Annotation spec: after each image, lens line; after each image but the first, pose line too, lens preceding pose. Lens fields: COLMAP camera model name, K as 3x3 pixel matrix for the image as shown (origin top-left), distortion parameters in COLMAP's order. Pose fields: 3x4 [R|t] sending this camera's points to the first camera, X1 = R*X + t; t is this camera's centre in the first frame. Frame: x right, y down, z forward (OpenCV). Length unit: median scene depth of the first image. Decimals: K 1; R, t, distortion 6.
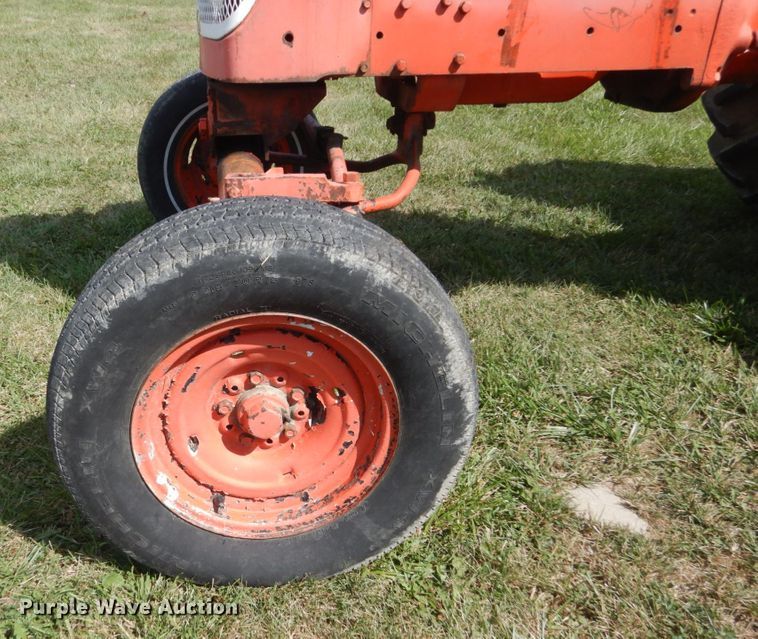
lens RADIAL K [[718.7, 0, 260.0], [0, 718.7, 362.3], [0, 0, 1]] dist [0.014524, 0.000000]
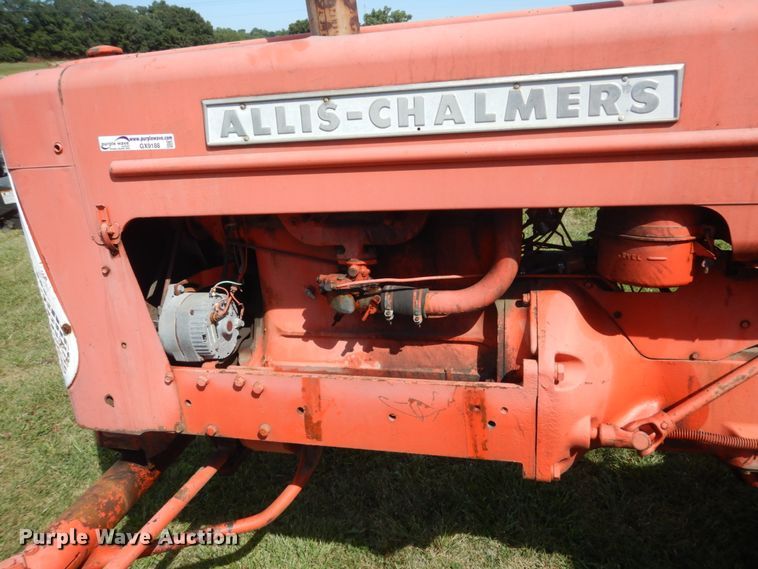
lens RADIAL K [[539.0, 0, 381.0], [0, 539.0, 282.3], [0, 0, 1]] dist [0.000473, -0.005725]
pose [[0.957557, 0.038373, -0.285677, 0.707728], [-0.085795, 0.984121, -0.155384, -0.581197], [0.275179, 0.173299, 0.945645, 0.357647]]
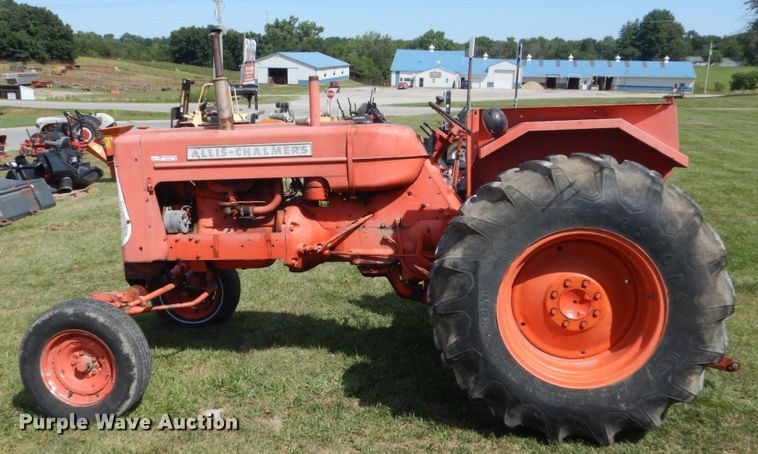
lens RADIAL K [[698.7, 0, 348.5], [0, 698.7, 241.5], [0, 0, 1]] dist [-0.001296, 0.000000]
pose [[0.980204, 0.003583, -0.197958, 1.575578], [-0.068042, 0.945035, -0.319810, 0.415619], [0.185932, 0.326949, 0.926571, -1.642033]]
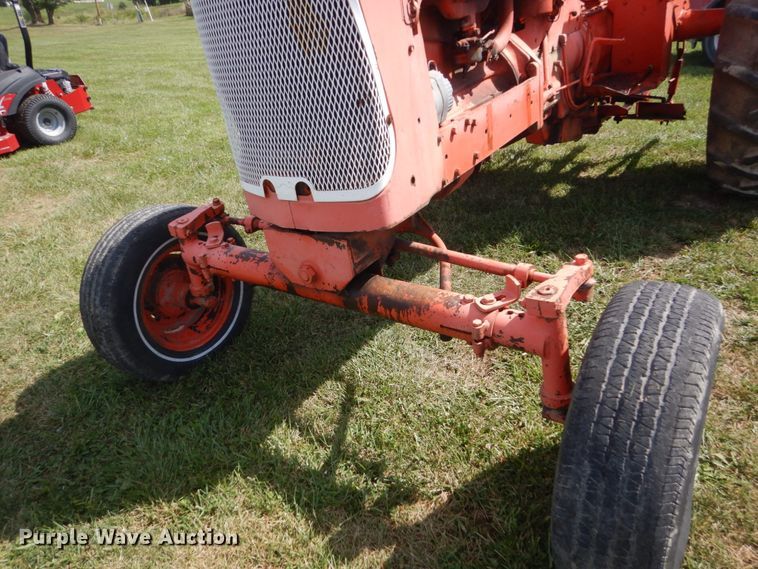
lens RADIAL K [[539.0, 0, 376.2], [0, 539.0, 282.7], [0, 0, 1]] dist [0.000473, -0.005725]
pose [[0.610557, -0.442338, 0.656930, -0.731065], [0.489226, 0.862953, 0.126371, -0.488744], [-0.622799, 0.244230, 0.743286, 0.446889]]
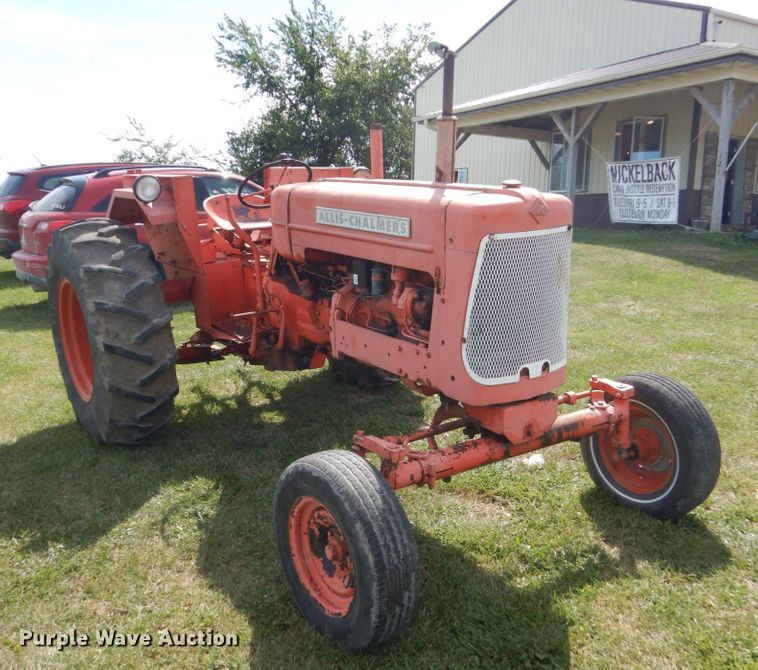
lens RADIAL K [[786.1, 0, 369.9], [0, 786.1, 348.5], [0, 0, 1]] dist [0.001613, 0.000000]
pose [[-0.506262, -0.196300, 0.839741, -1.738204], [0.434635, 0.782954, 0.445058, -1.847847], [-0.744843, 0.590296, -0.311061, 2.263880]]
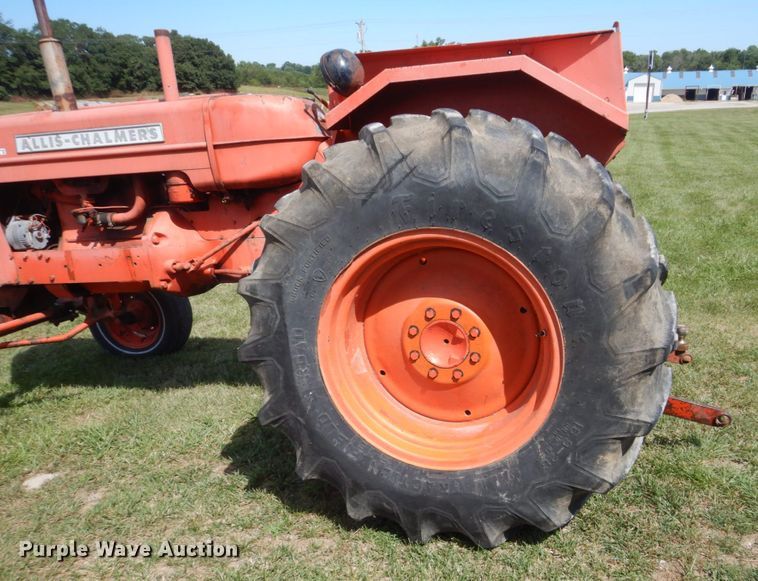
lens RADIAL K [[640.8, 0, 453.9], [0, 640.8, 337.0], [0, 0, 1]] dist [0.011758, -0.014237]
pose [[0.965238, 0.017753, -0.260768, 2.261069], [-0.070362, 0.978509, -0.193830, 0.068901], [0.251723, 0.205441, 0.945743, -0.606965]]
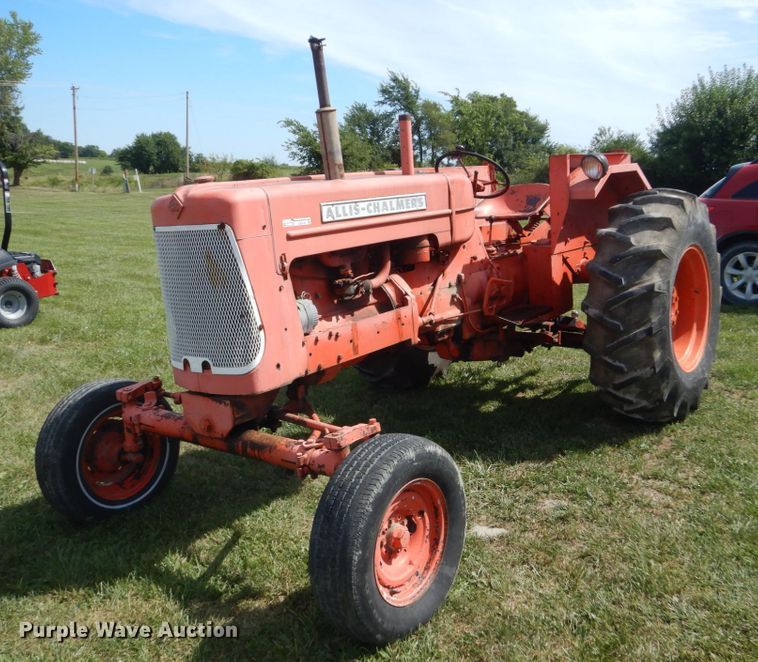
lens RADIAL K [[759.7, 0, 397.9], [0, 759.7, 324.1], [0, 0, 1]] dist [-0.013326, 0.000000]
pose [[0.643849, -0.177914, 0.744181, -1.327372], [0.417244, 0.896898, -0.146566, -0.139658], [-0.641378, 0.404871, 0.651700, -0.585364]]
